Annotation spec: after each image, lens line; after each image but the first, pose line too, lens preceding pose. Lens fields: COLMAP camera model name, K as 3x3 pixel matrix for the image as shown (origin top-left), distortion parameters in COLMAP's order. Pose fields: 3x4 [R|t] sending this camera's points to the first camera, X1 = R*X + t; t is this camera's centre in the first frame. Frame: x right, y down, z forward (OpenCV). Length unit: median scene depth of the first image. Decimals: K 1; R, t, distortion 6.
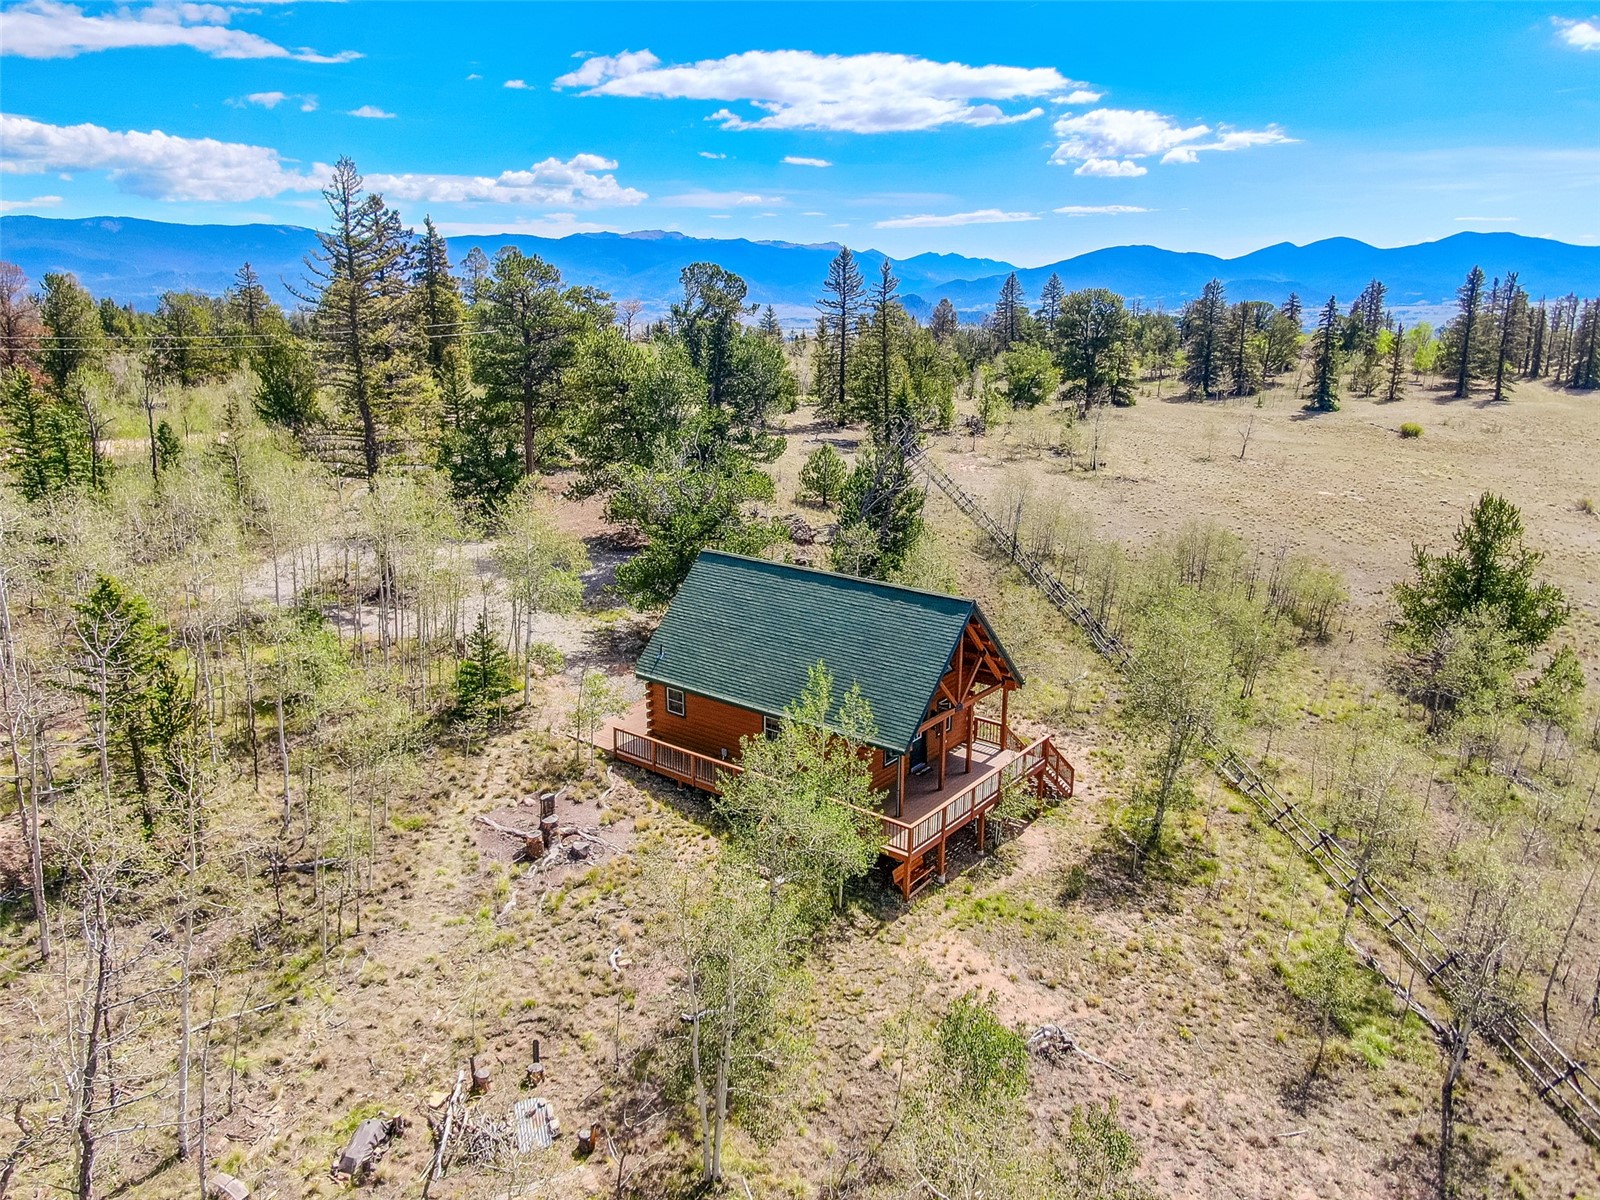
lens RADIAL K [[1159.8, 0, 806.8], [0, 1159.8, 598.5], [0, 0, 1]] dist [-0.002489, 0.018420]
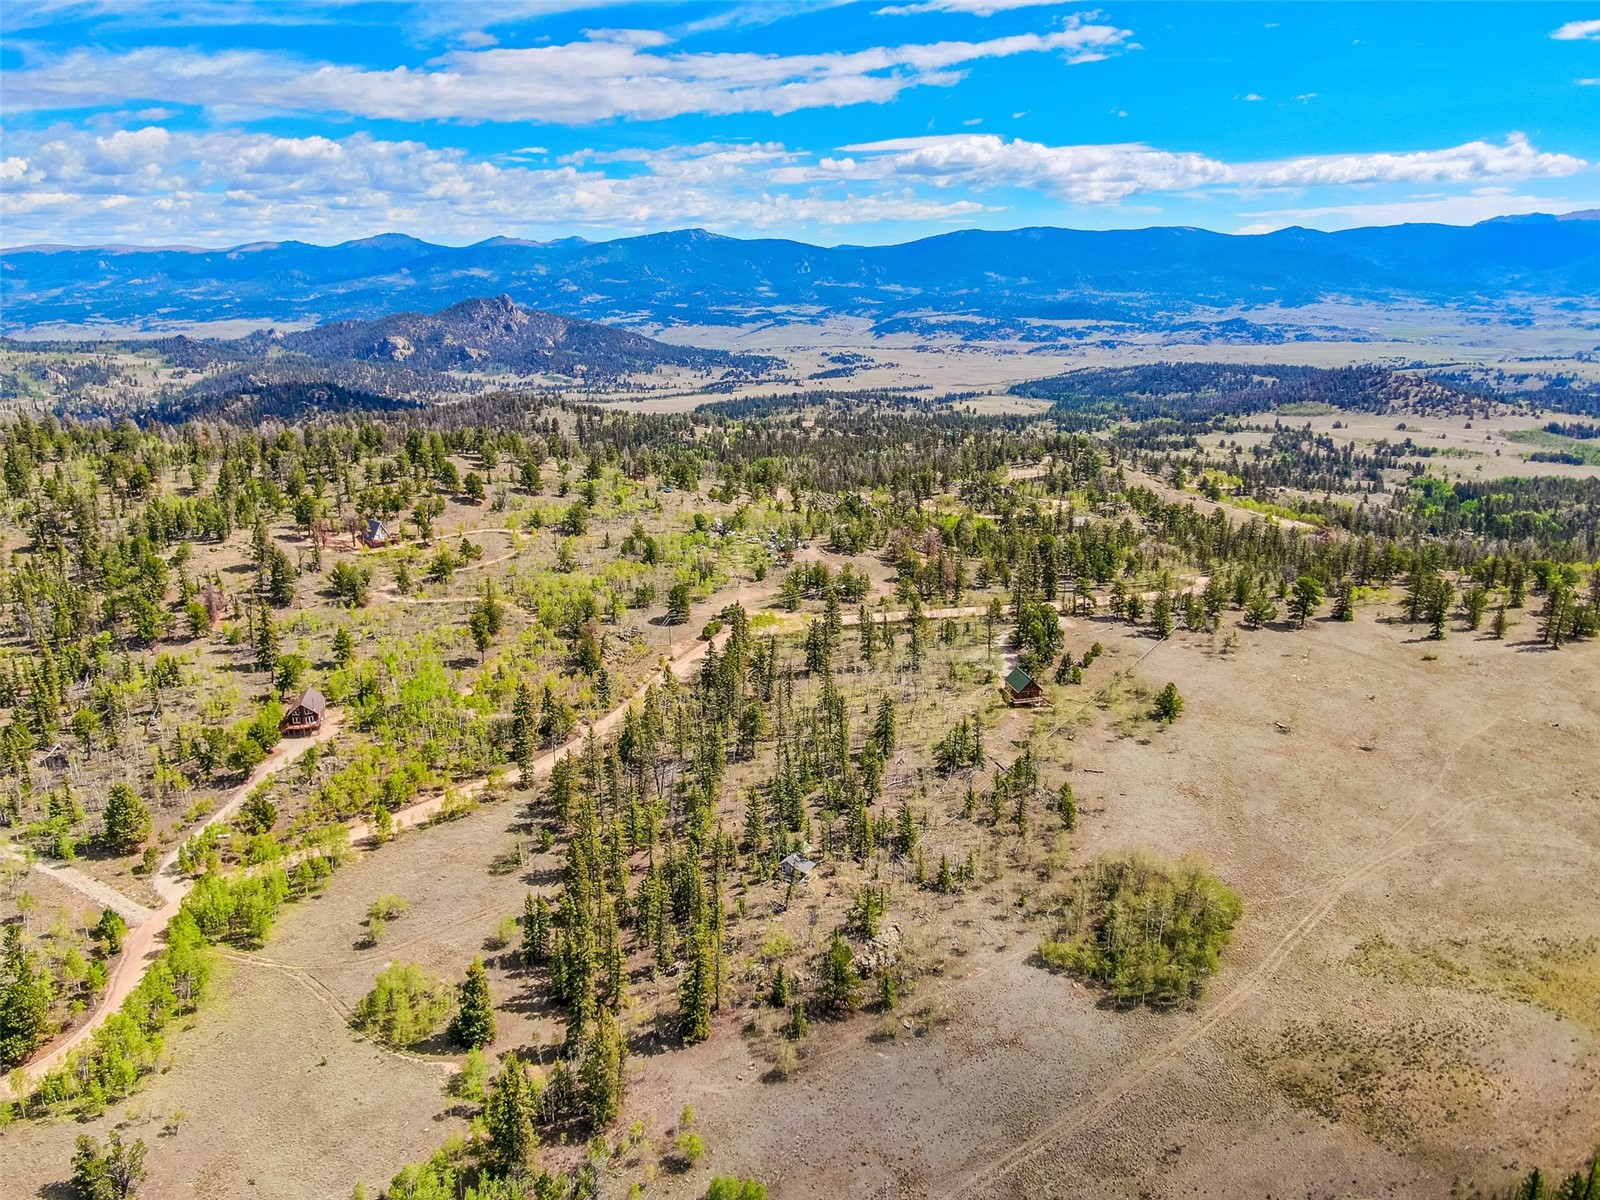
lens RADIAL K [[1159.8, 0, 800.3], [0, 1159.8, 609.2], [0, 0, 1]] dist [-0.002489, 0.018420]
pose [[0.758398, 0.167918, -0.629791, 2.487221], [-0.156488, 0.984892, 0.074153, -0.525703], [0.632728, 0.042317, 0.773217, -4.067117]]
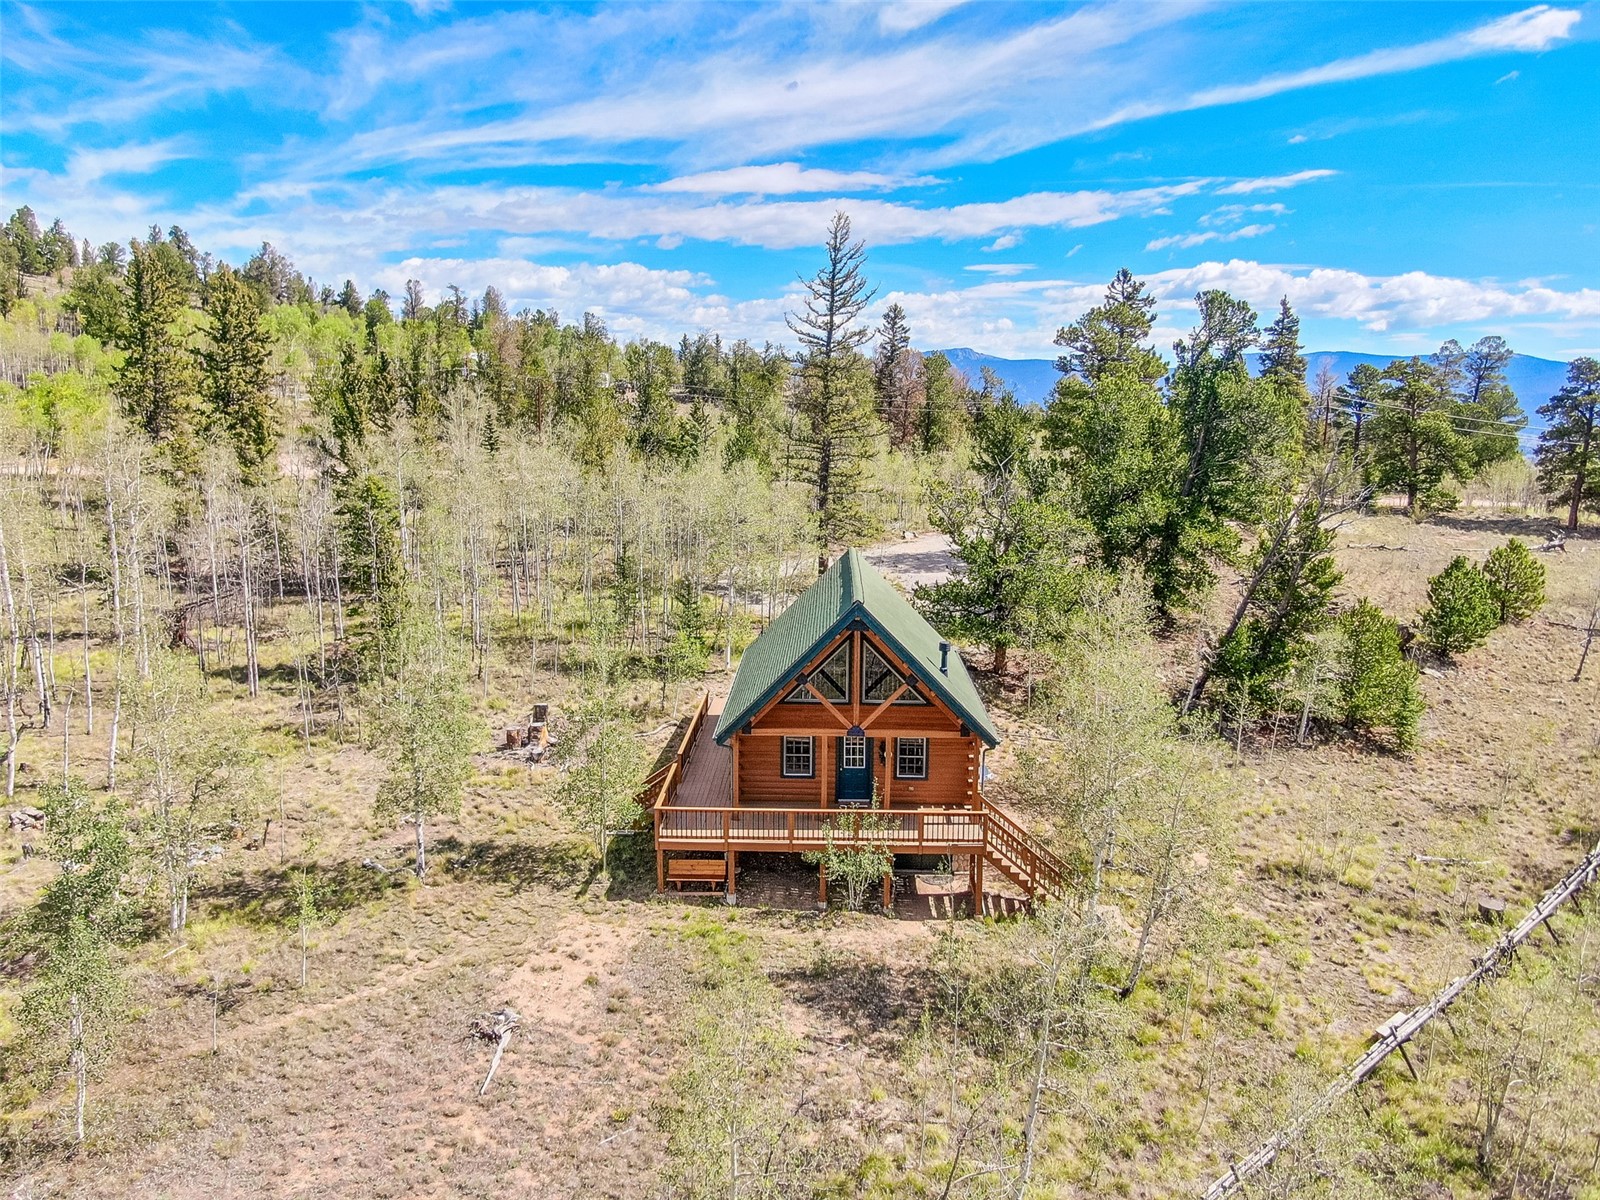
lens RADIAL K [[1159.8, 0, 779.0], [0, 1159.8, 584.0], [0, 0, 1]] dist [-0.002489, 0.018420]
pose [[0.583731, 0.111784, -0.804215, 0.445388], [-0.210677, 0.977407, -0.017061, 0.009076], [0.784138, 0.179389, 0.594093, 0.256979]]
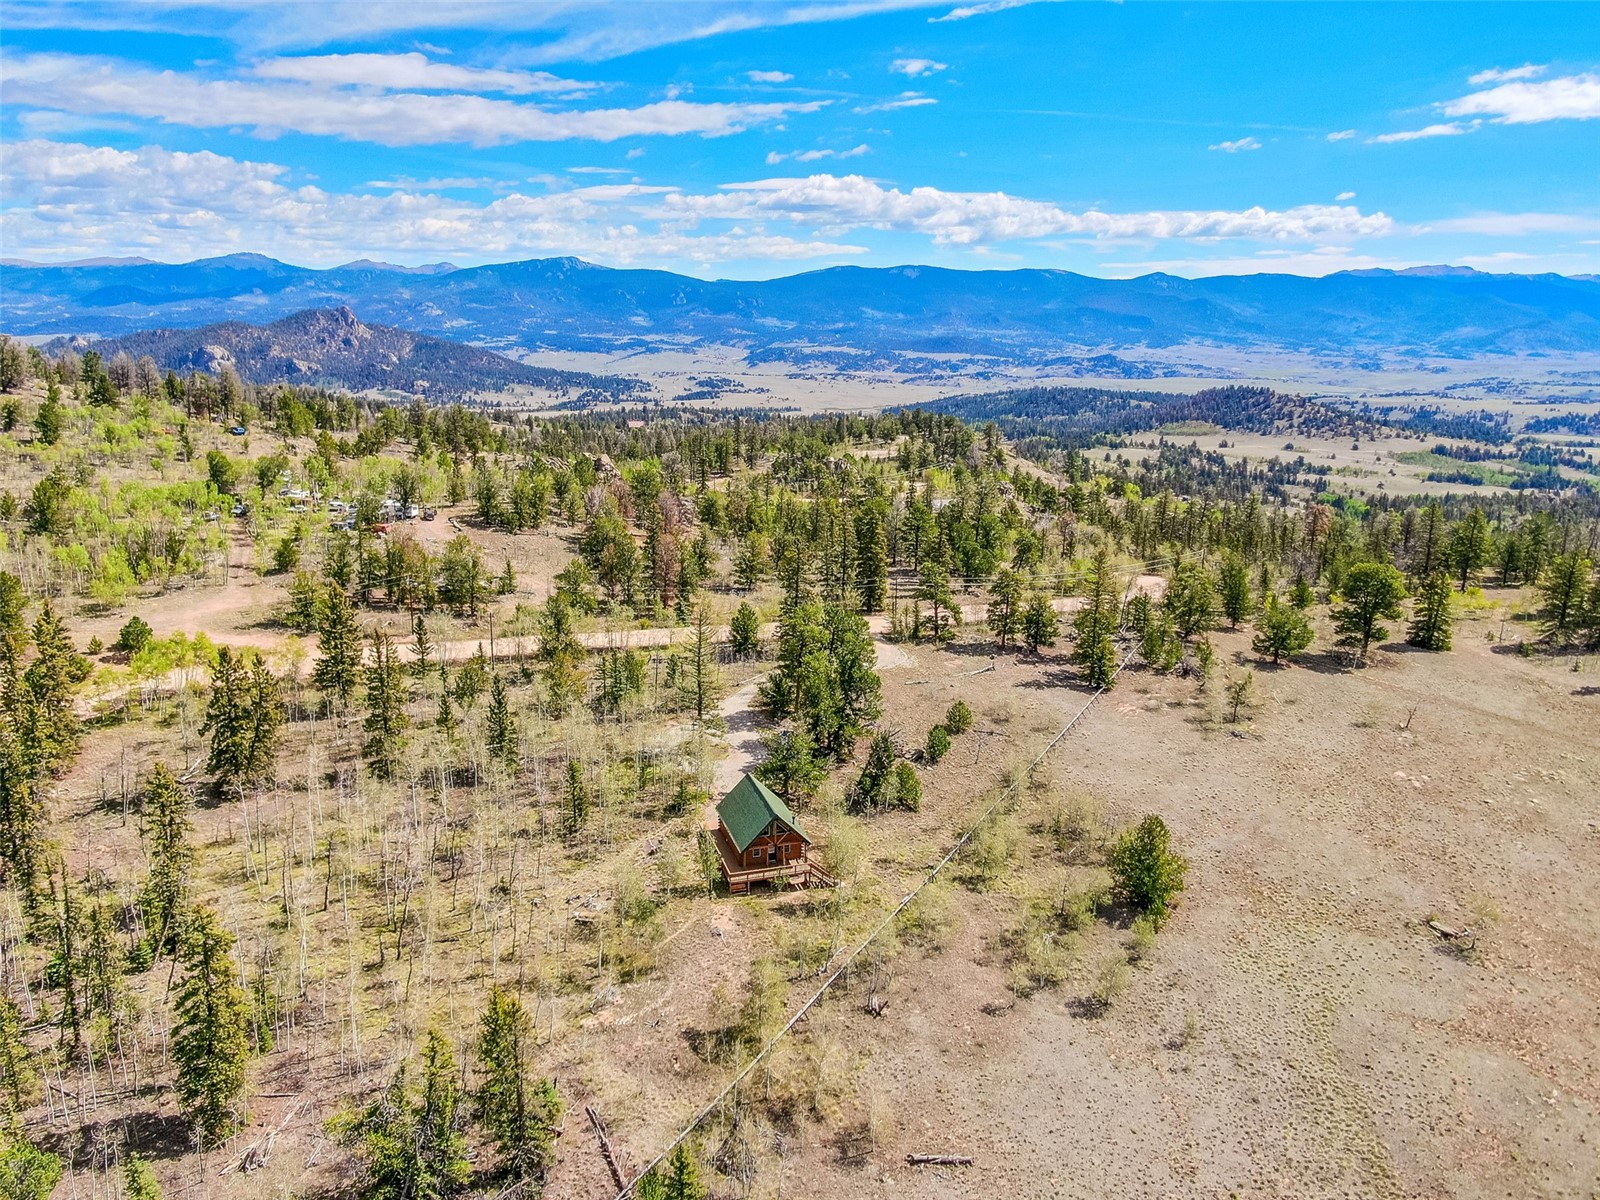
lens RADIAL K [[1159.8, 0, 799.6], [0, 1159.8, 610.2], [0, 0, 1]] dist [-0.002489, 0.018420]
pose [[0.818733, 0.147716, -0.554848, 1.086068], [-0.158945, 0.986885, 0.028198, -0.376964], [0.551737, 0.065104, 0.831474, -0.967689]]
